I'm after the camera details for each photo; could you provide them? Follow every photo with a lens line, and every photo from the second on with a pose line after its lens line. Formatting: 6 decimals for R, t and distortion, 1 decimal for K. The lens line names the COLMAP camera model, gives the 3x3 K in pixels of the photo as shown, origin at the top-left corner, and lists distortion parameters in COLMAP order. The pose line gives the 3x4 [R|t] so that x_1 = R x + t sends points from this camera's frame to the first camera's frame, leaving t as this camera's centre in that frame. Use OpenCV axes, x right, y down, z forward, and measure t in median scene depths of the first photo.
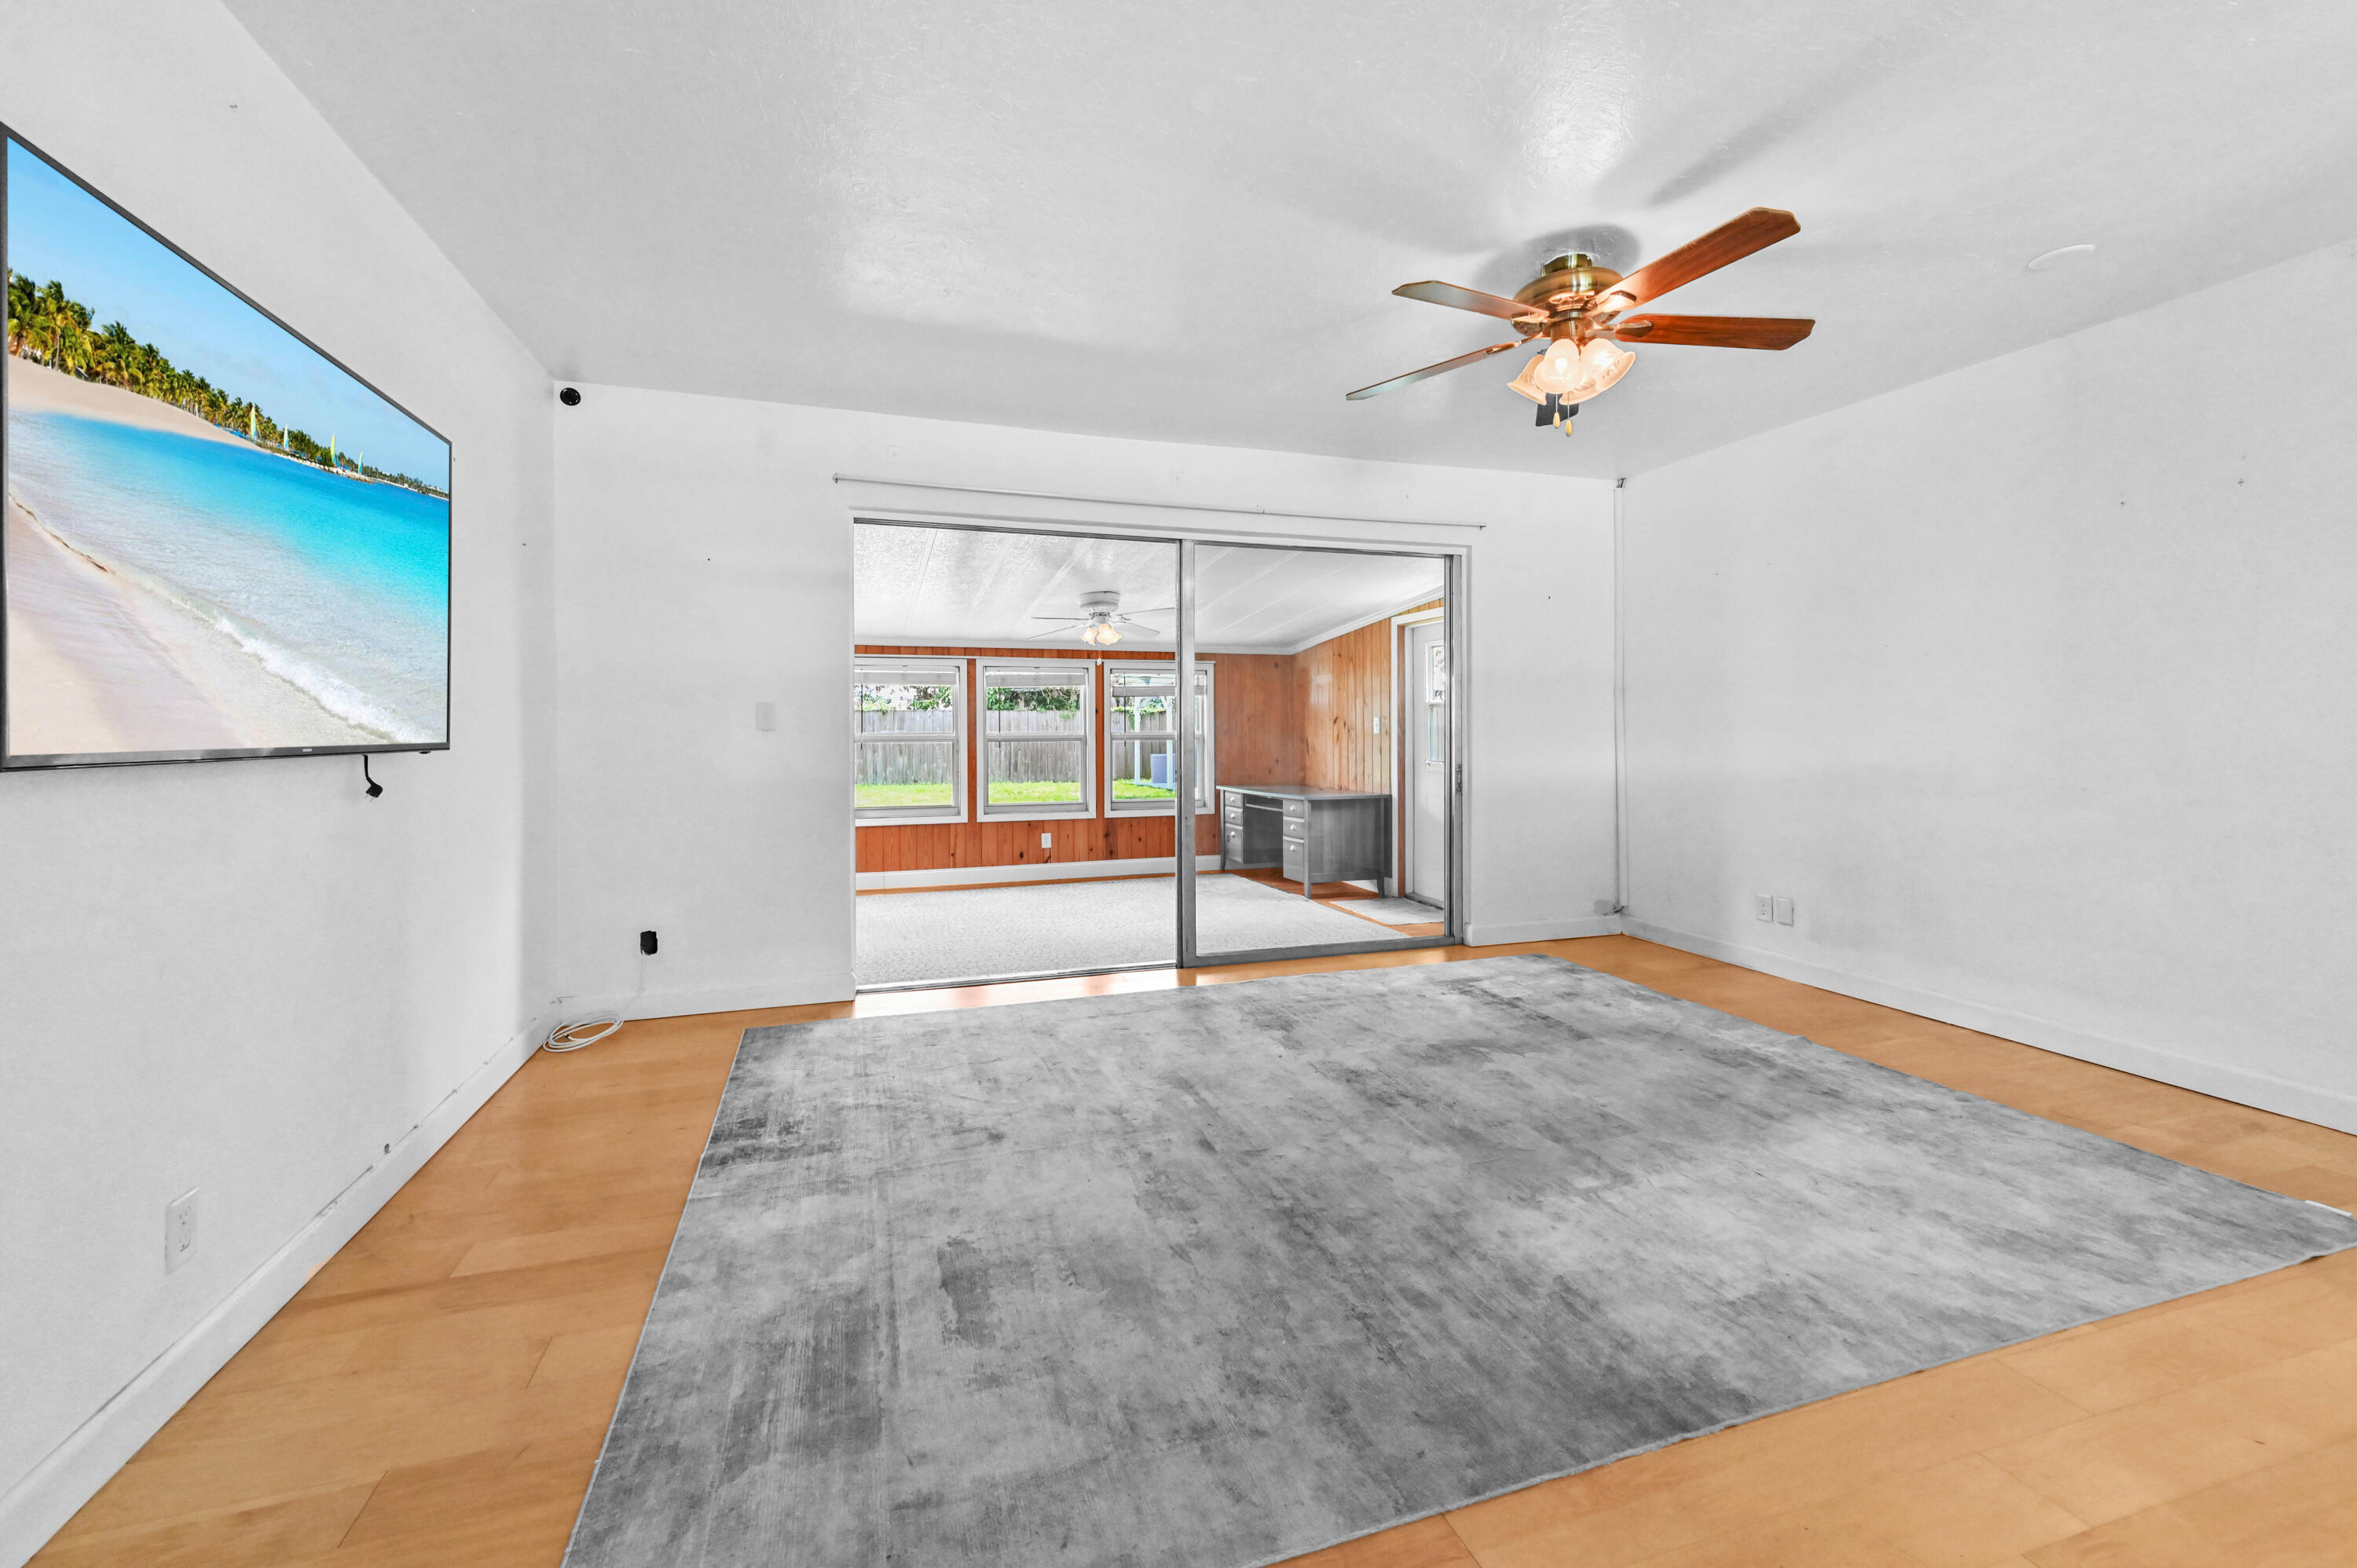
lens RADIAL K [[948.9, 0, 1196.9], [0, 948.9, 793.7], [0, 0, 1]] dist [0.016050, 0.000062]
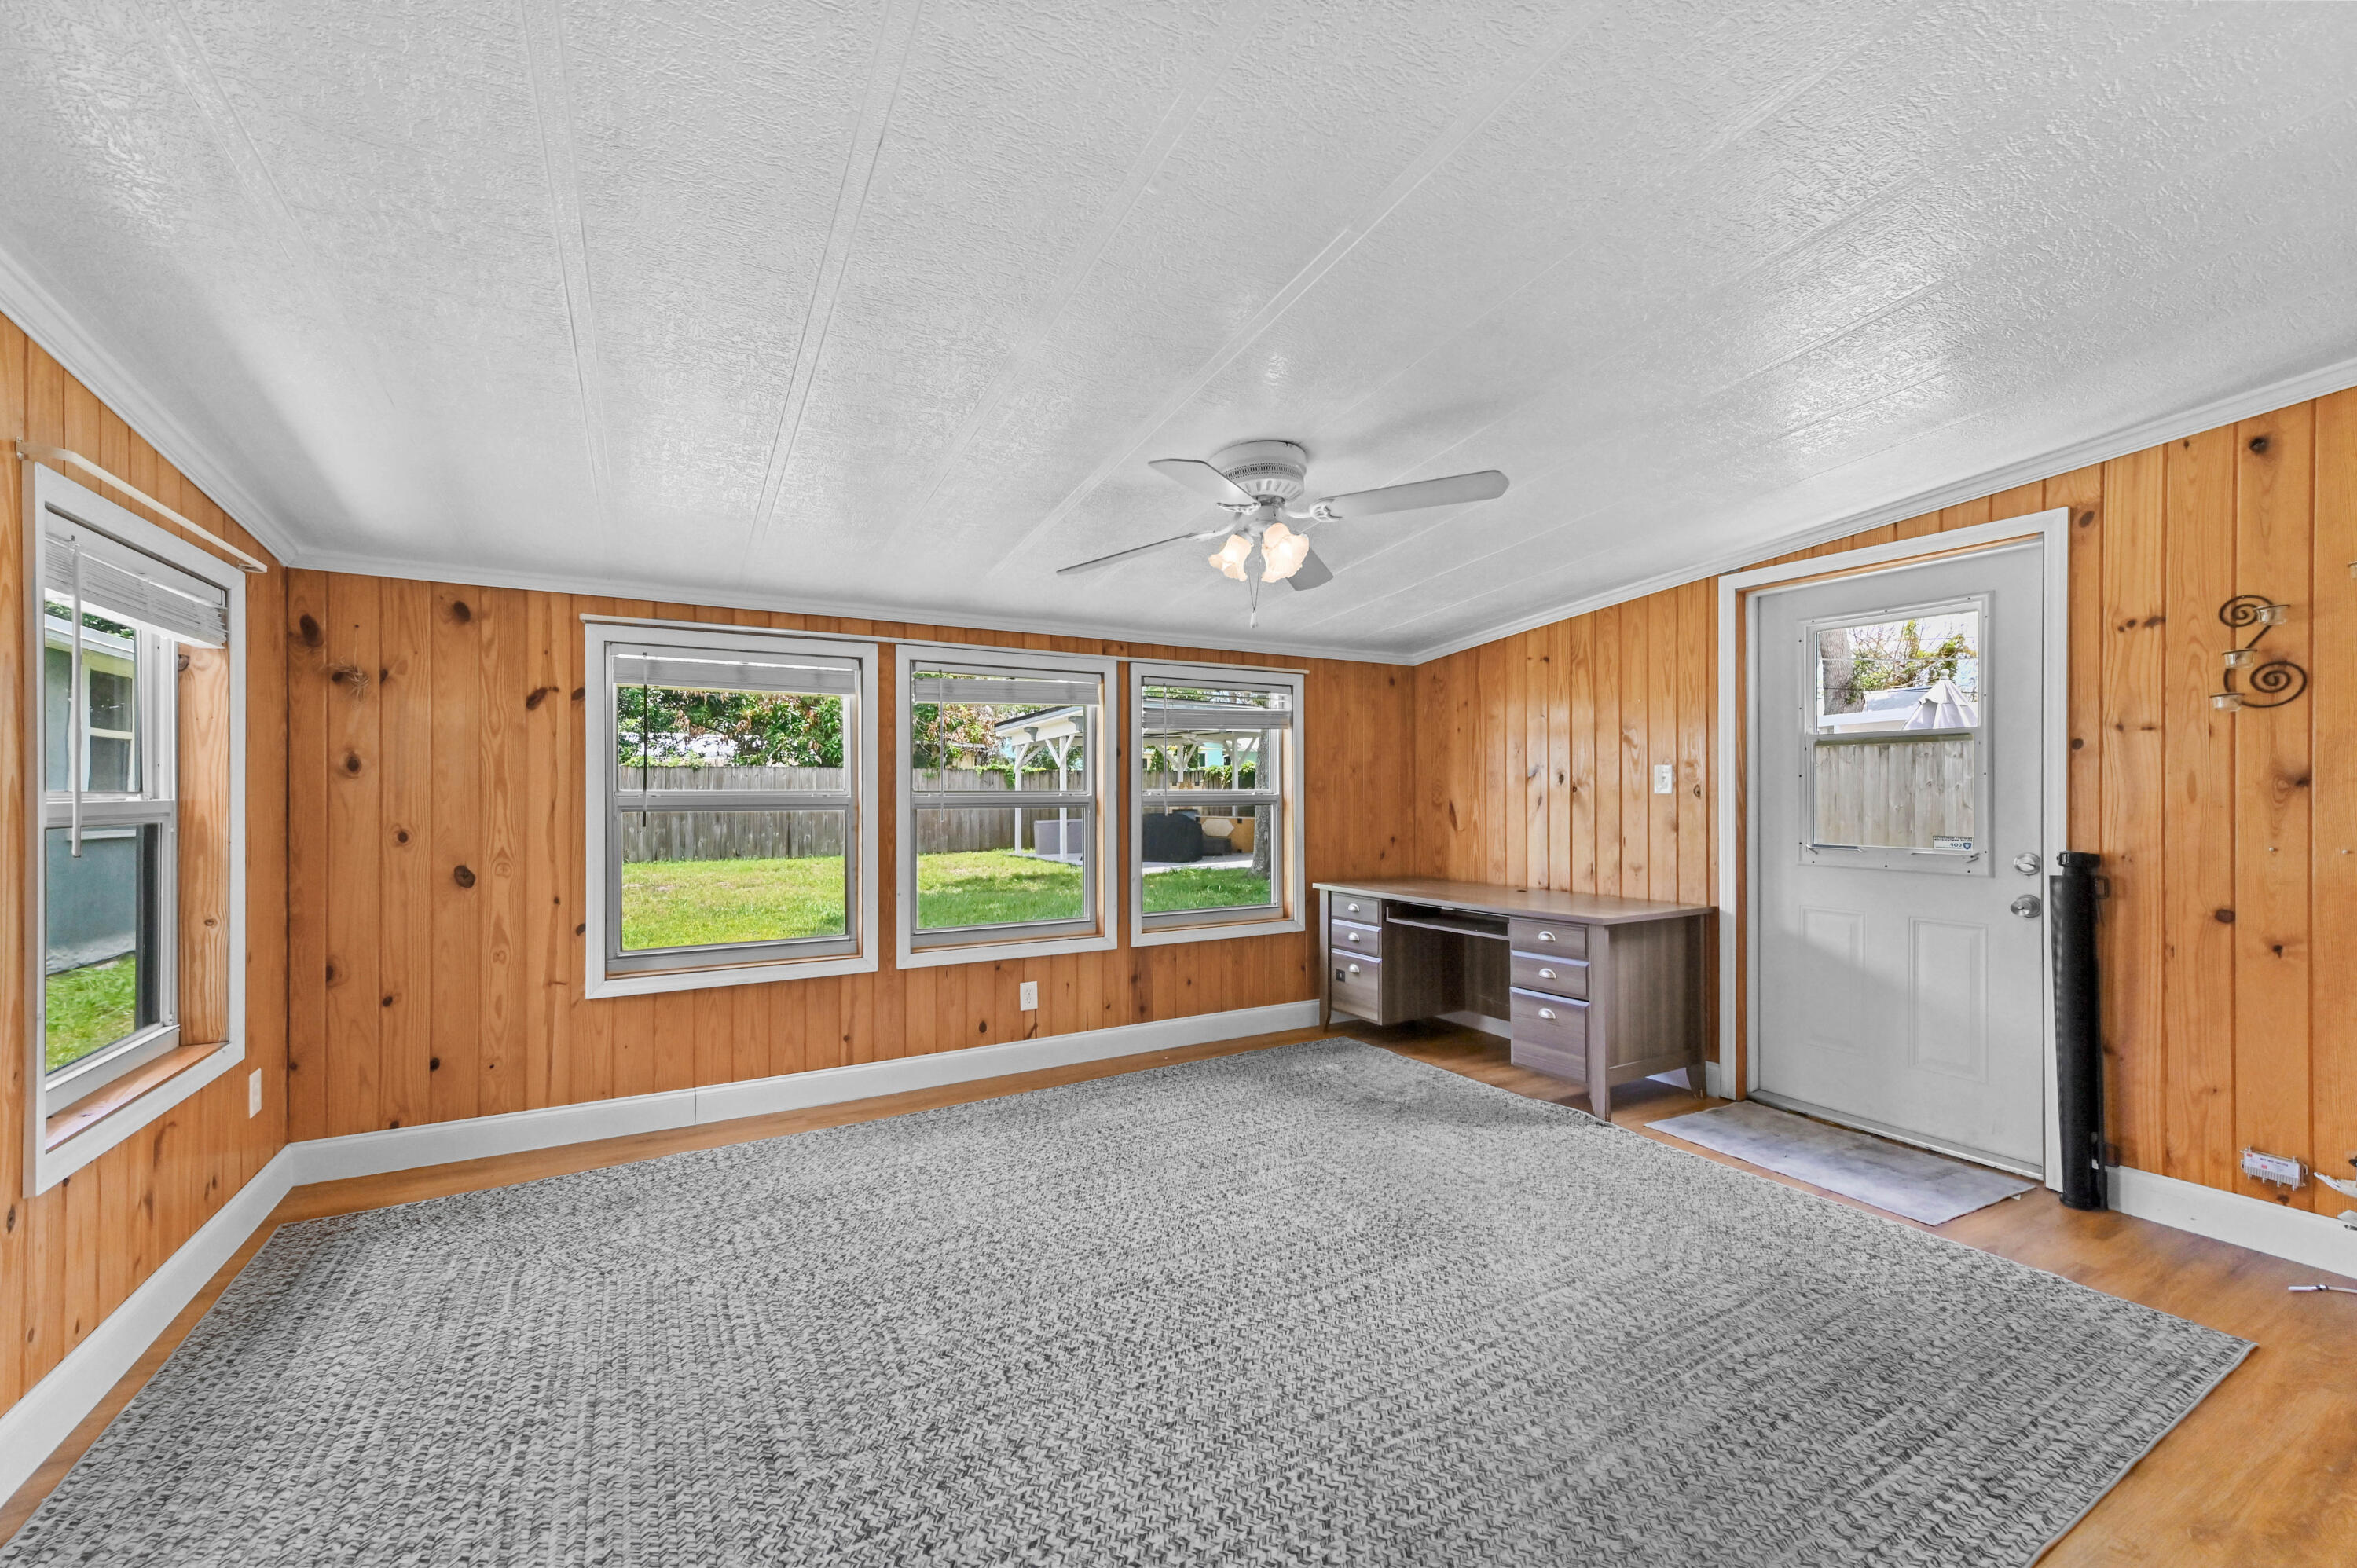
lens RADIAL K [[927.3, 0, 1176.5], [0, 927.3, 795.6], [0, 0, 1]] dist [0.013893, 0.000108]
pose [[0.987010, -0.000238, 0.160657, -0.205008], [0.010360, 0.998012, -0.062170, -0.036413], [-0.160323, 0.063027, 0.985050, 0.608178]]
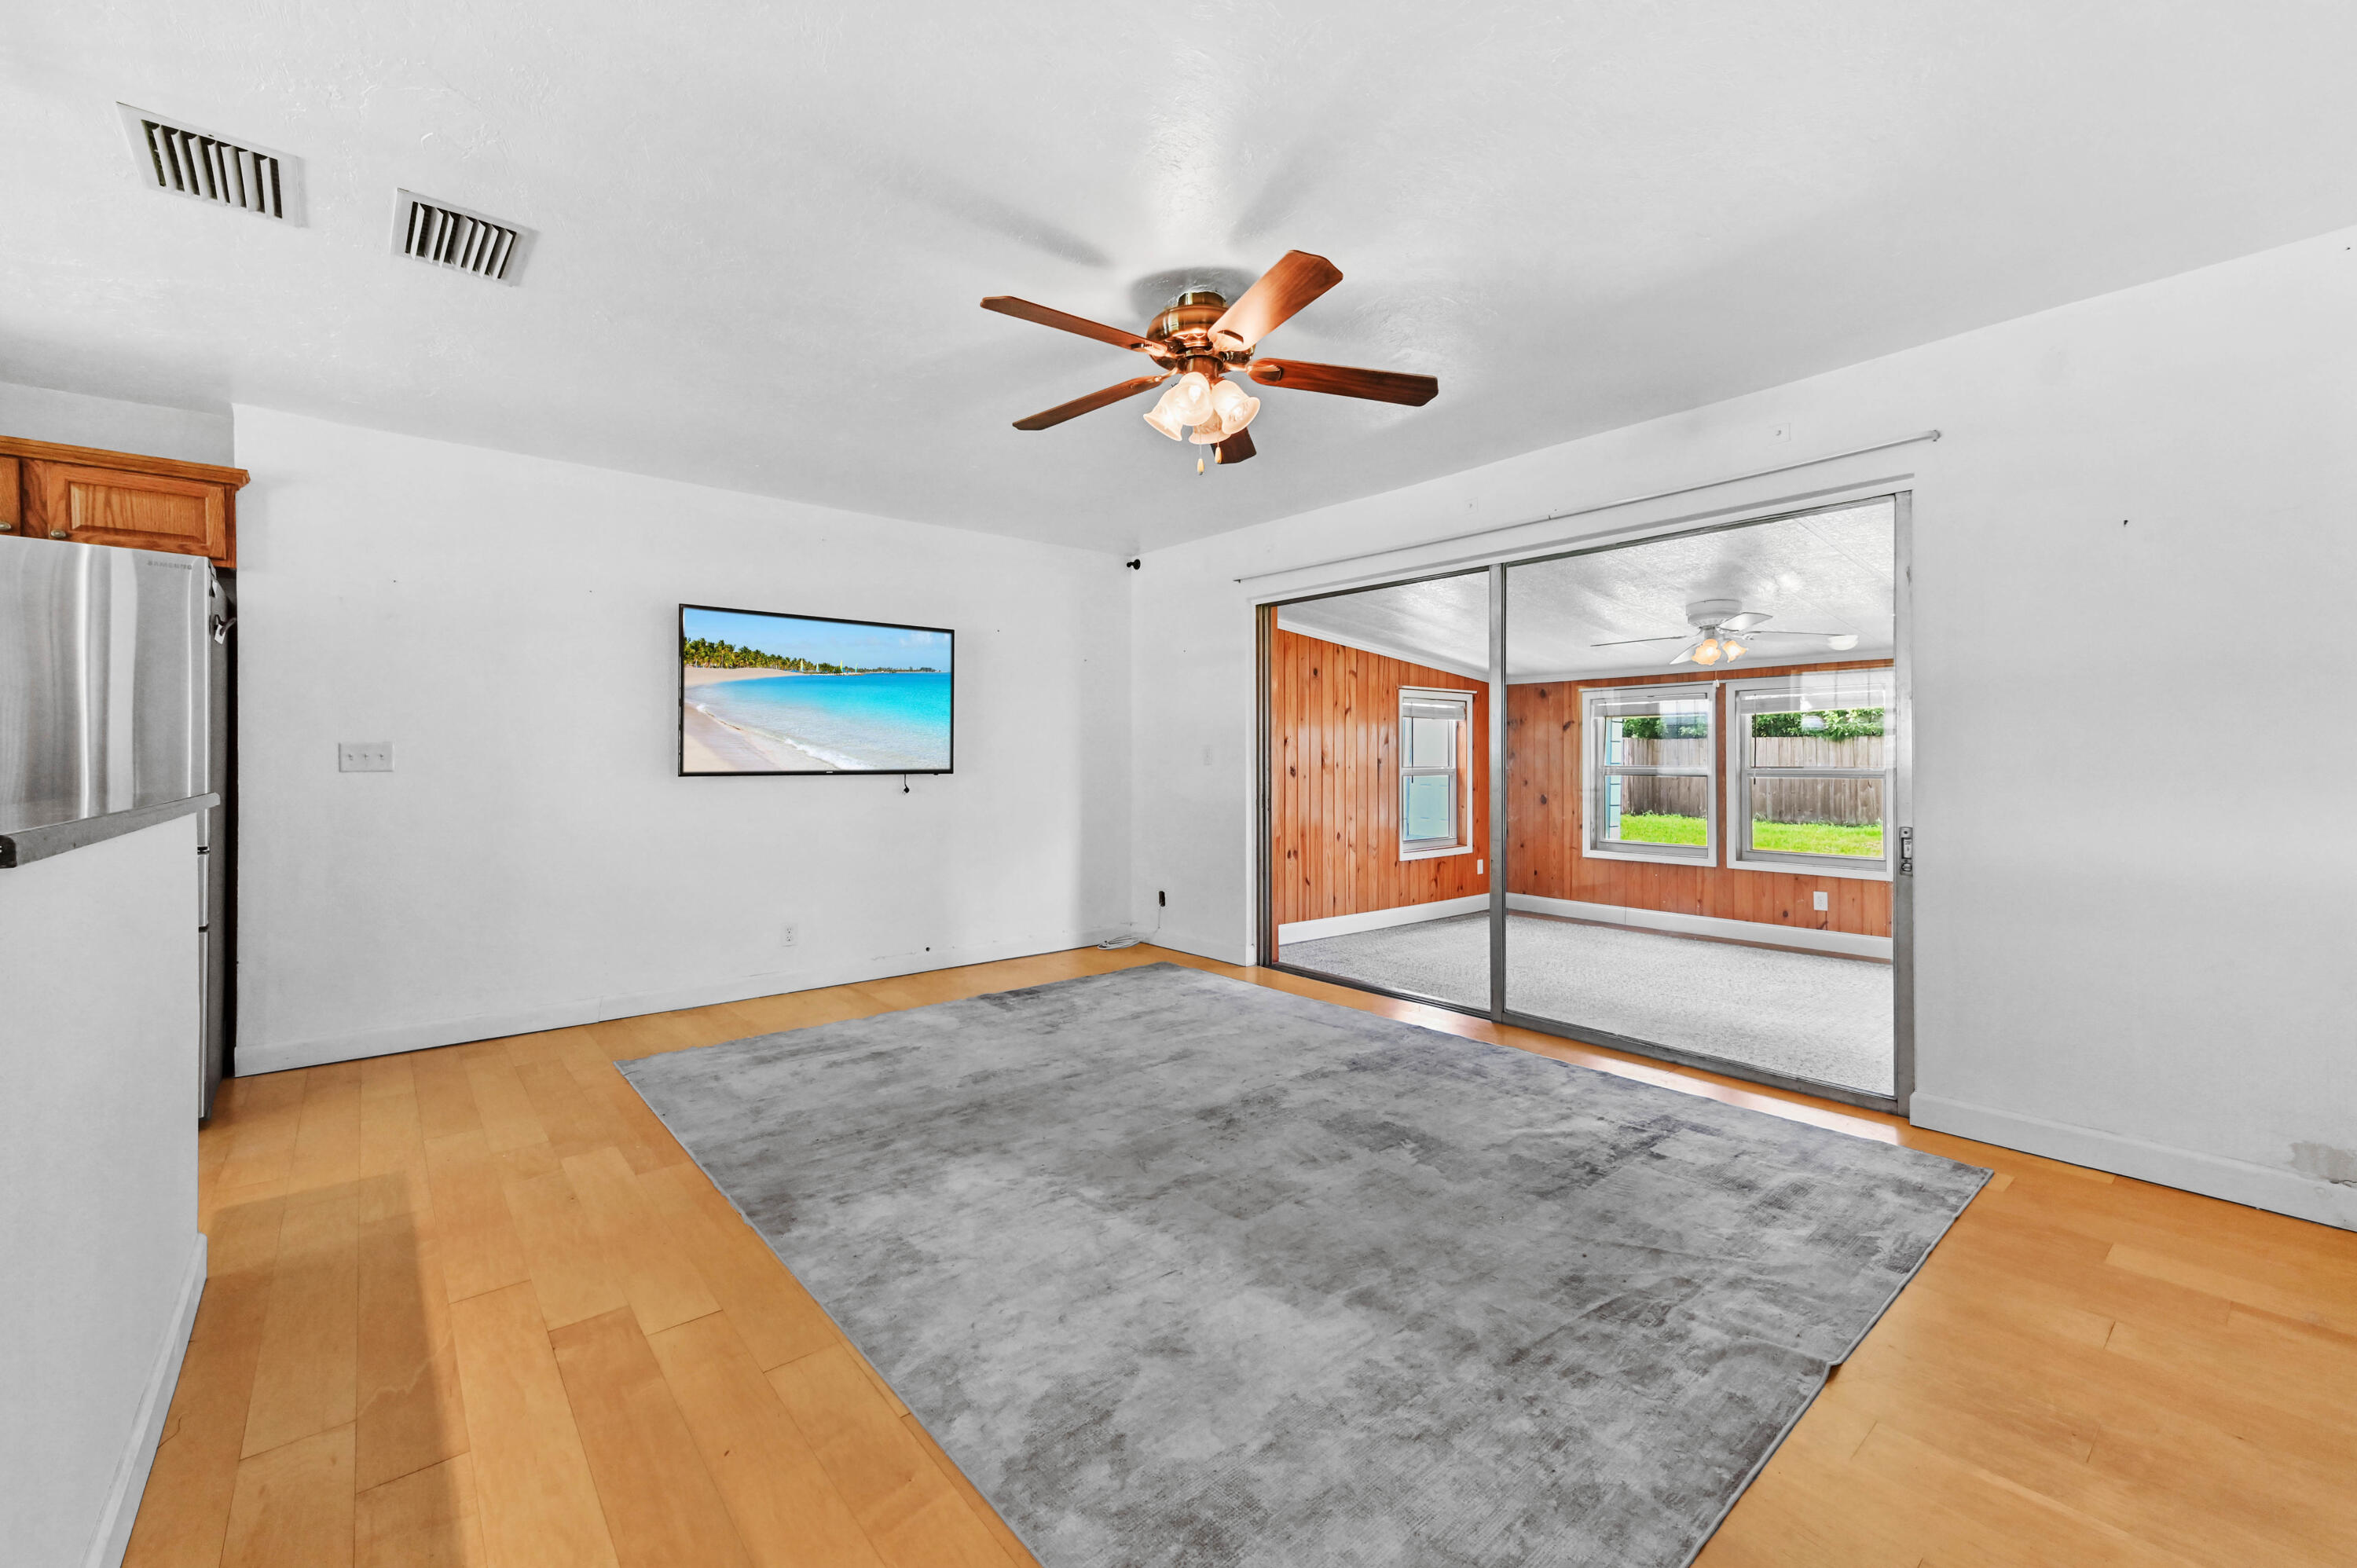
lens RADIAL K [[990.7, 0, 1190.5], [0, 990.7, 752.2], [0, 0, 1]] dist [0.029876, -0.000044]
pose [[0.359834, -0.005868, -0.932998, 0.561791], [-0.060998, 0.997693, -0.029801, -0.023510], [0.931020, 0.067635, 0.358646, 0.248773]]
